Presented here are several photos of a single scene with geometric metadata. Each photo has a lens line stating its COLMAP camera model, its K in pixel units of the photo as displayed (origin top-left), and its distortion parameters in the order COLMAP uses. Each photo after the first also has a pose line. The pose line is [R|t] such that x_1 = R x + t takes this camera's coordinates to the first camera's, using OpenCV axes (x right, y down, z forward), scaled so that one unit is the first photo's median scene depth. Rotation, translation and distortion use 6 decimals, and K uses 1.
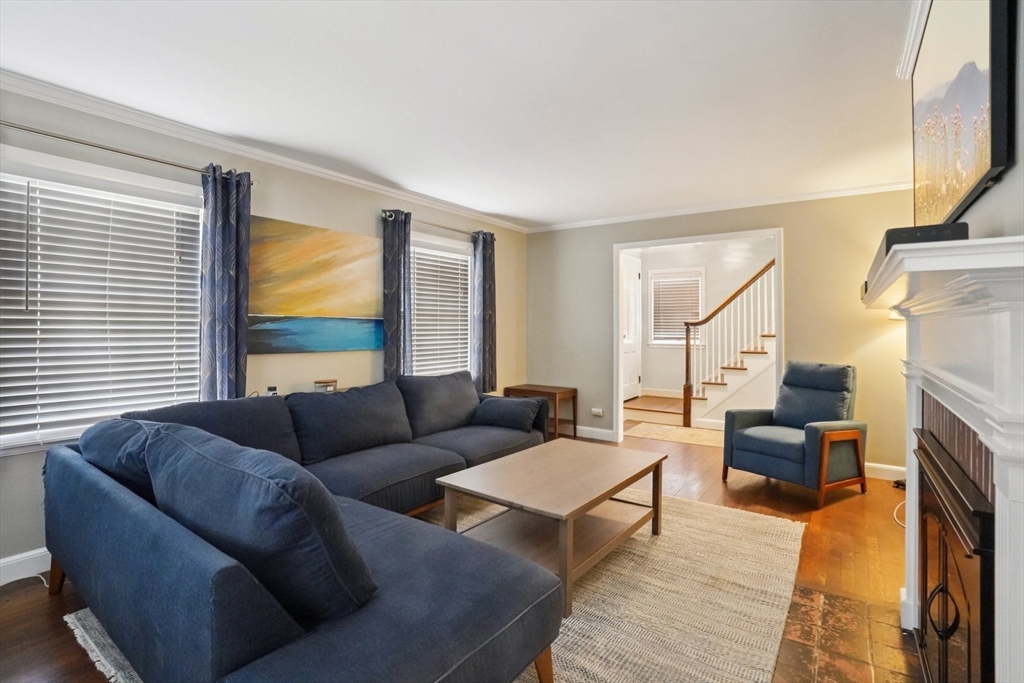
lens RADIAL K [[469.7, 0, 504.0], [0, 469.7, 334.2], [0, 0, 1]] dist [-0.025585, 0.000620]
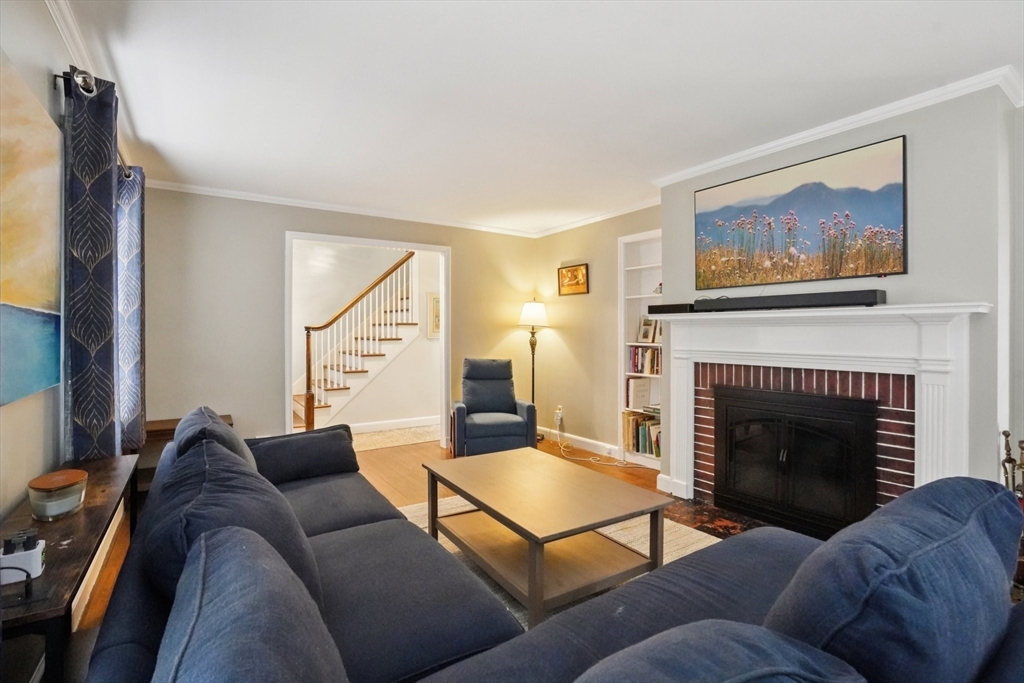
lens RADIAL K [[469.7, 0, 506.7], [0, 469.7, 333.5], [0, 0, 1]] dist [-0.025585, 0.000620]
pose [[0.349363, -0.008608, 0.936948, -0.361545], [0.016983, 0.999852, 0.002854, -0.008535], [-0.936834, 0.014915, 0.349457, 0.335815]]
